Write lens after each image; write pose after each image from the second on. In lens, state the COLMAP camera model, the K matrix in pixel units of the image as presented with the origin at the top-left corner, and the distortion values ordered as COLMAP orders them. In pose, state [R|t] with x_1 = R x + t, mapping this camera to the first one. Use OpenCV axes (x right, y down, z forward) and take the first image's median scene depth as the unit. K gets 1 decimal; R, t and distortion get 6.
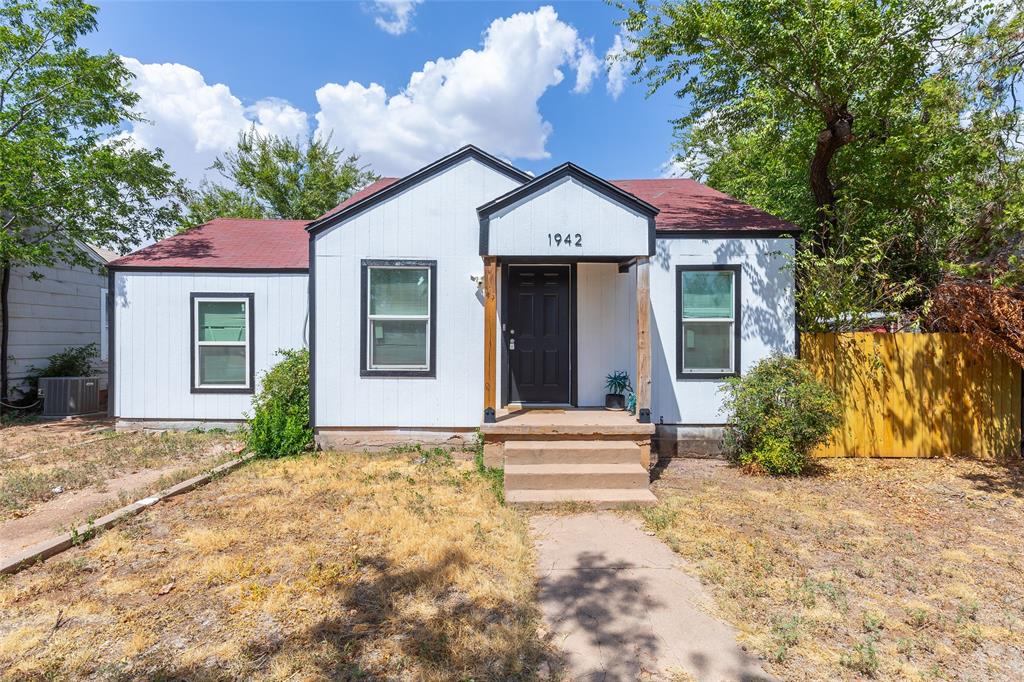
lens RADIAL K [[491.6, 0, 509.9], [0, 491.6, 342.0], [0, 0, 1]] dist [0.001018, 0.000470]
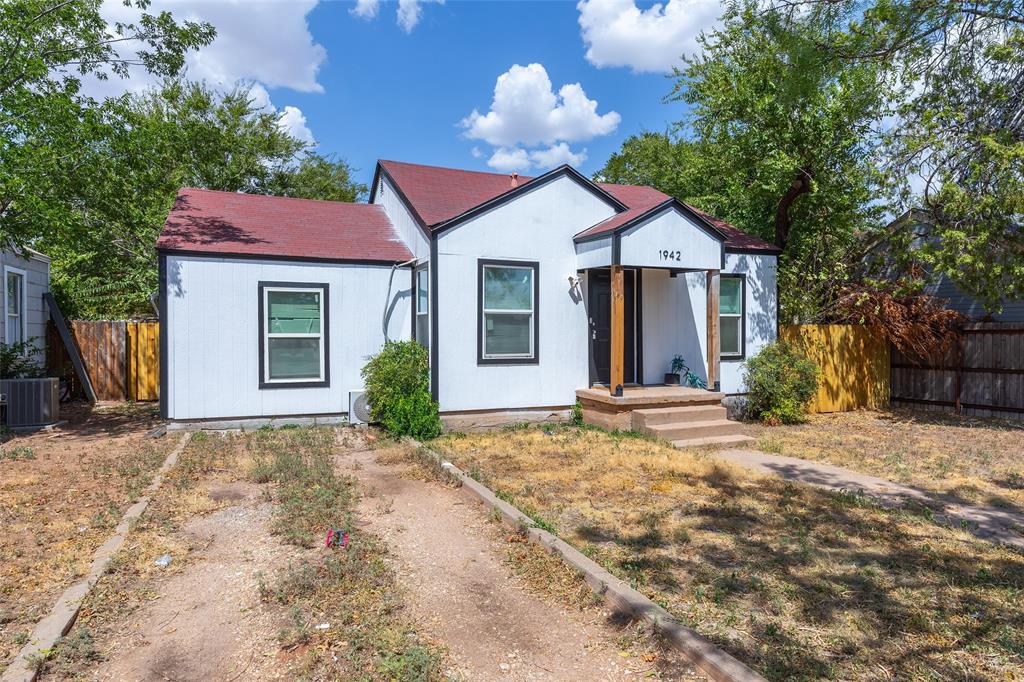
lens RADIAL K [[608.2, 0, 509.8], [0, 608.2, 340.2], [0, 0, 1]] dist [0.001789, 0.000726]
pose [[0.928086, -0.009535, 0.372243, -0.739318], [0.003543, 0.999853, 0.016779, -0.007504], [-0.372349, -0.014254, 0.927984, -0.294854]]
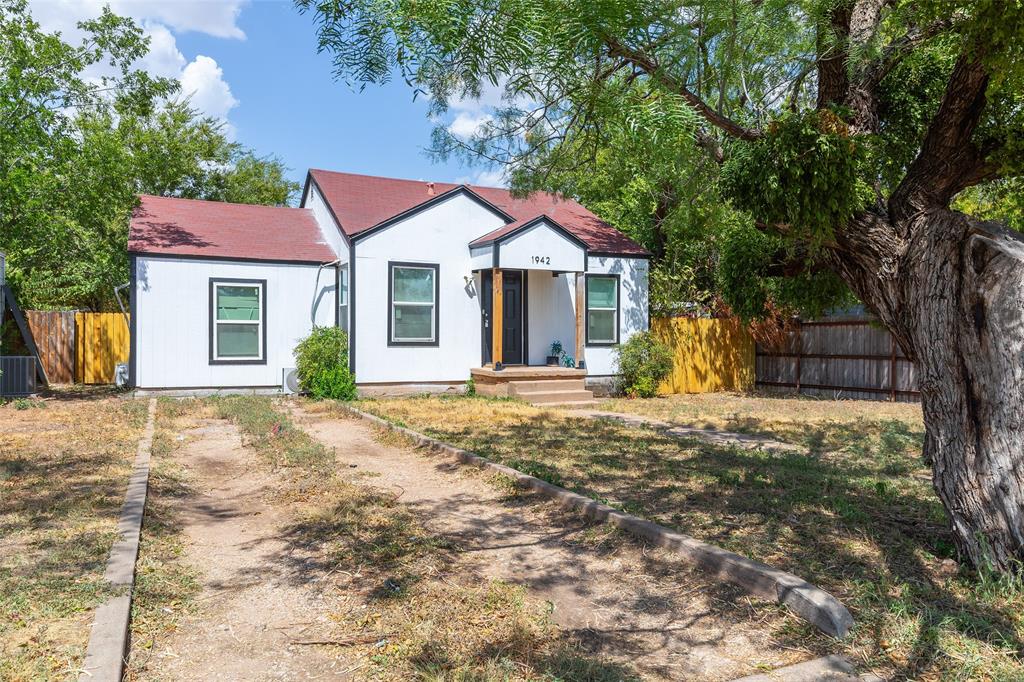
lens RADIAL K [[740.5, 0, 514.9], [0, 740.5, 340.0], [0, 0, 1]] dist [-0.002372, 0.004644]
pose [[0.906096, -0.002504, 0.423064, -0.852412], [-0.001863, 0.999949, 0.009908, 0.031916], [-0.423067, -0.009766, 0.906046, -1.026947]]
